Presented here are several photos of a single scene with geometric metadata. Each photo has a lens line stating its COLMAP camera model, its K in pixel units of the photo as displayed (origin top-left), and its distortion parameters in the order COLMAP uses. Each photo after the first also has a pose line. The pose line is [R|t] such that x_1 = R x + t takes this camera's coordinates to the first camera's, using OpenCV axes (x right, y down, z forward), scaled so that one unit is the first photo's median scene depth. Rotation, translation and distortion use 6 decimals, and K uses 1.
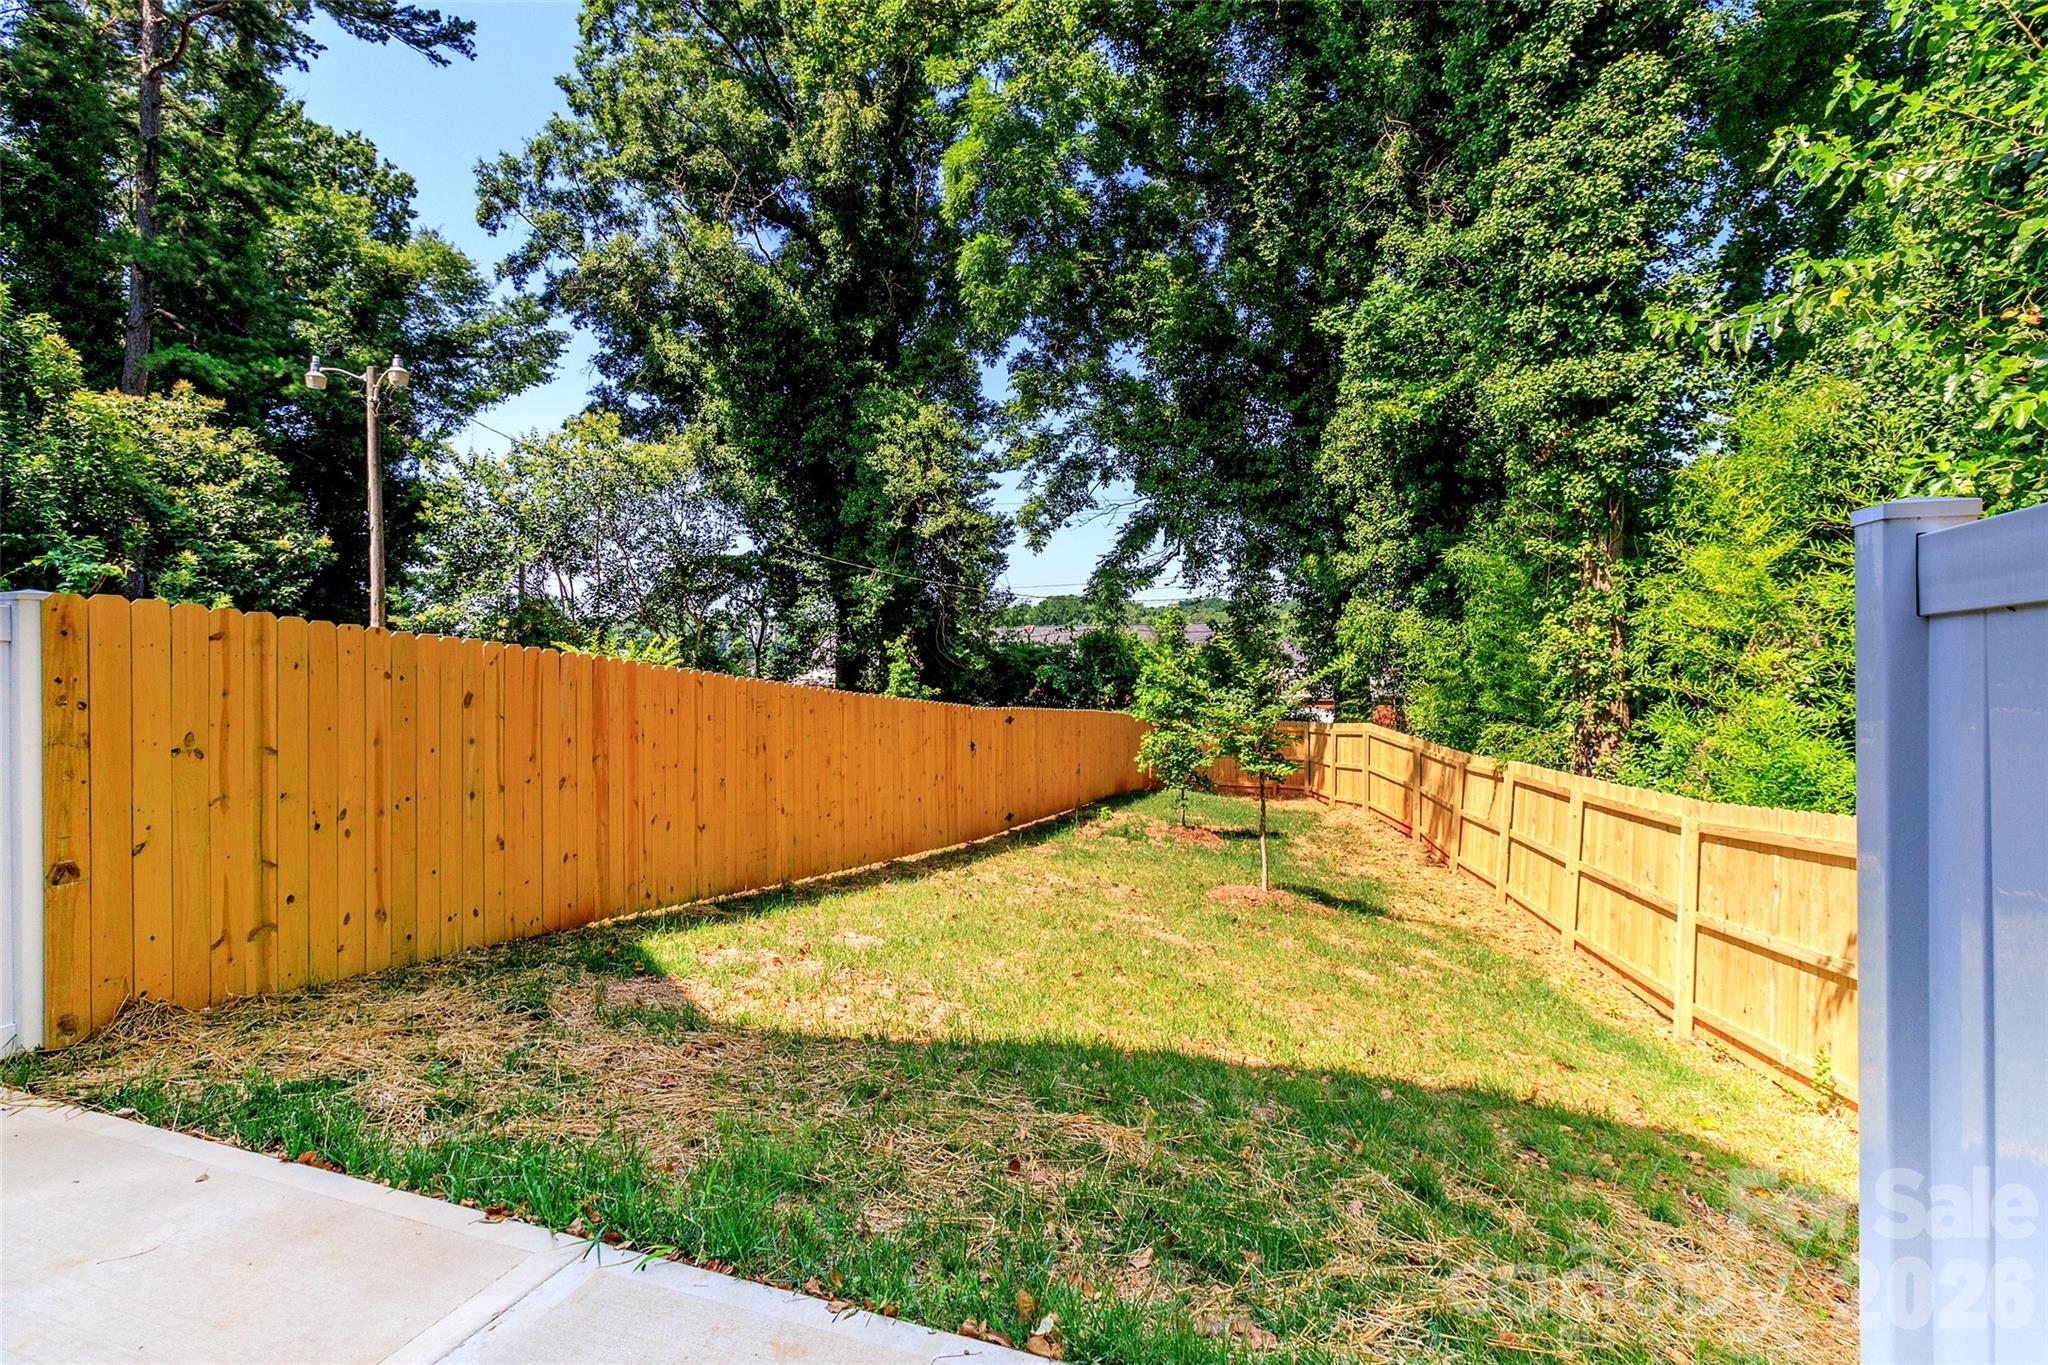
lens RADIAL K [[958.7, 0, 1024.0], [0, 958.7, 682.5], [0, 0, 1]] dist [-0.001069, 0.000709]
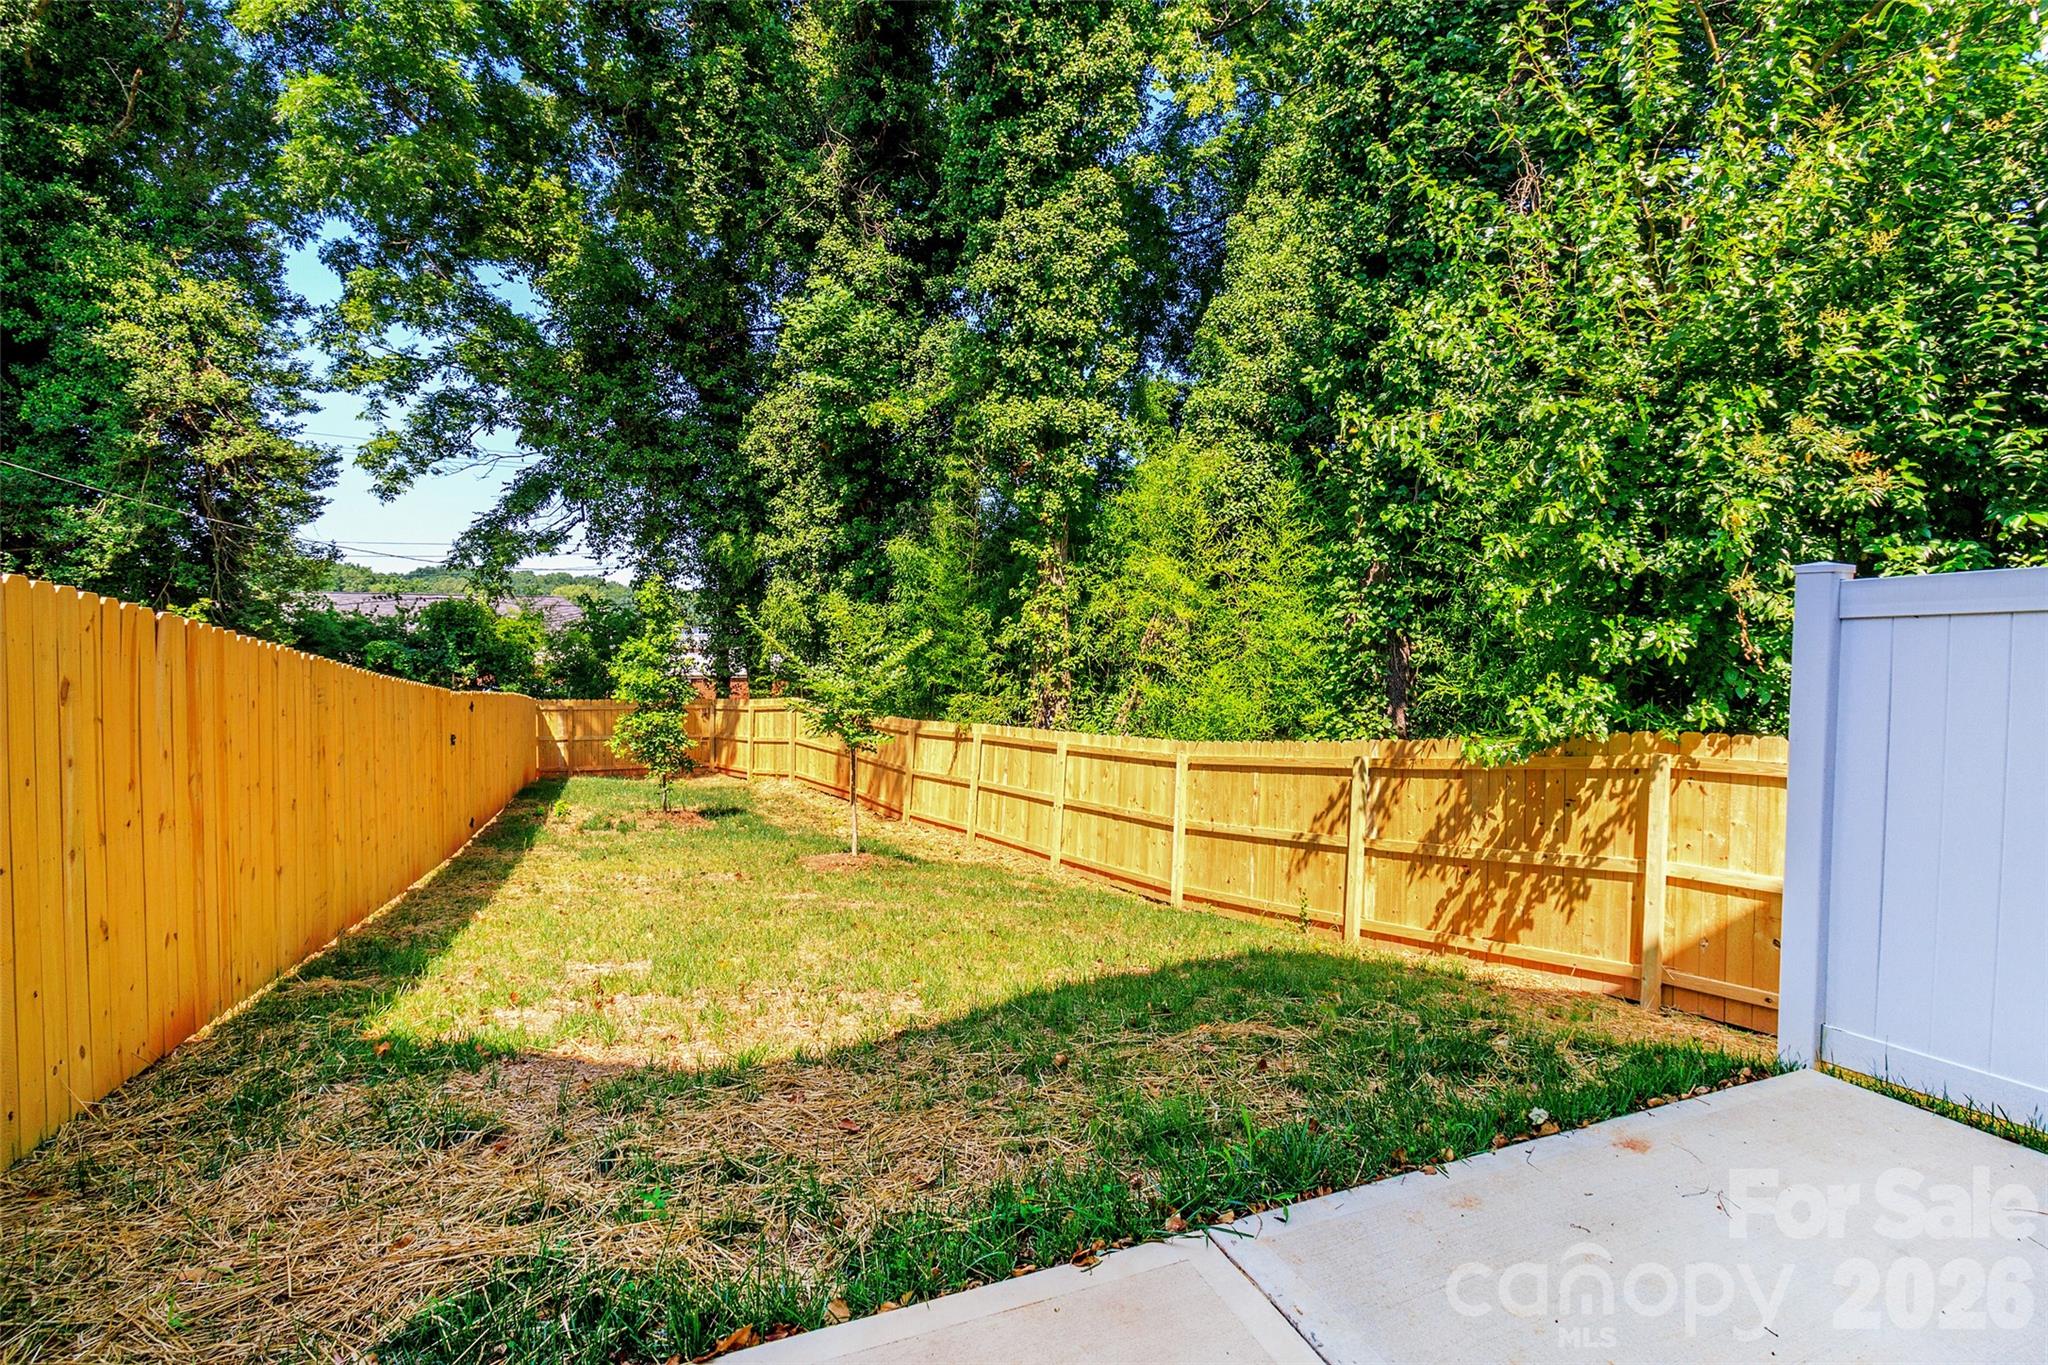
lens RADIAL K [[943.7, 0, 1022.5], [0, 943.7, 697.2], [0, 0, 1]] dist [0.002209, 0.001037]
pose [[0.739822, -0.032519, 0.672016, -0.169081], [0.006891, 0.999145, 0.040763, 0.000785], [-0.672767, -0.025526, 0.739414, 0.060102]]
